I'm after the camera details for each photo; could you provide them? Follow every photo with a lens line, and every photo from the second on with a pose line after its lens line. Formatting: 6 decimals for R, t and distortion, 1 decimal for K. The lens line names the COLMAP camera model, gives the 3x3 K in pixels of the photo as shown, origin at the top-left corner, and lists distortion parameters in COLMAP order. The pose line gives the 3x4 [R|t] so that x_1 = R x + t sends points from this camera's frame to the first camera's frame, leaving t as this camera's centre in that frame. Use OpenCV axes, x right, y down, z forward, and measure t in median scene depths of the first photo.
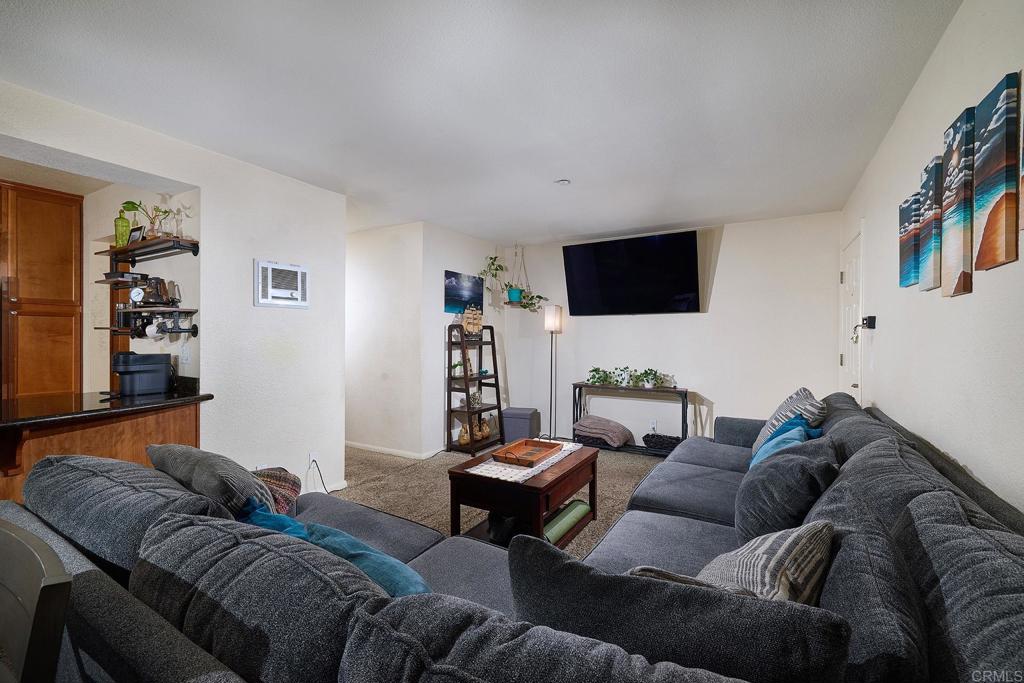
lens RADIAL K [[441.7, 0, 505.4], [0, 441.7, 338.3], [0, 0, 1]] dist [0.000079, -0.000227]
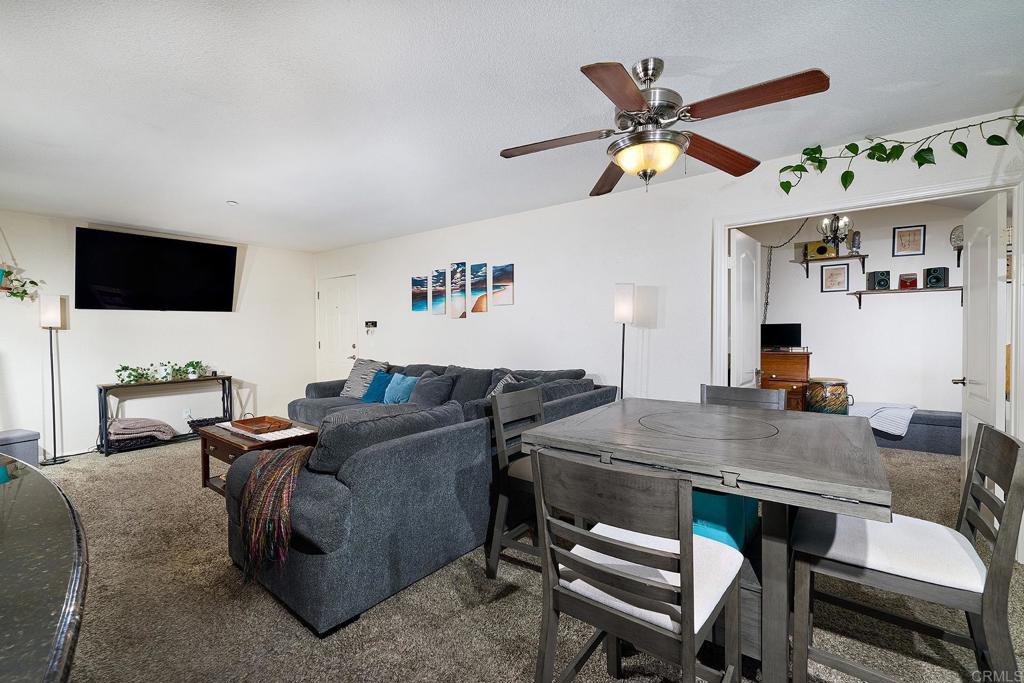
lens RADIAL K [[441.7, 0, 505.4], [0, 441.7, 338.3], [0, 0, 1]] dist [0.000079, -0.000227]
pose [[0.117889, -0.026545, 0.992672, -0.665667], [0.007956, 0.999636, 0.025786, -0.010775], [-0.992995, 0.004857, 0.118057, 0.091473]]
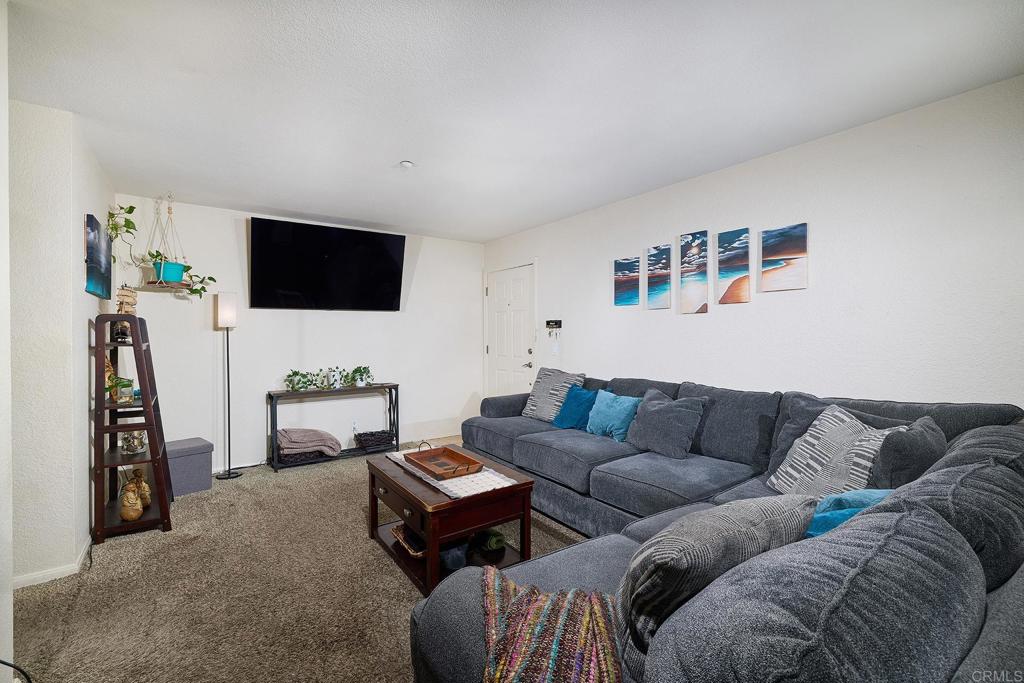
lens RADIAL K [[441.7, 0, 505.4], [0, 441.7, 338.3], [0, 0, 1]] dist [0.000079, -0.000227]
pose [[0.405657, -0.015785, 0.913889, -0.426307], [0.008290, 0.999873, 0.013591, -0.004200], [-0.913988, 0.002063, 0.405736, 0.307231]]
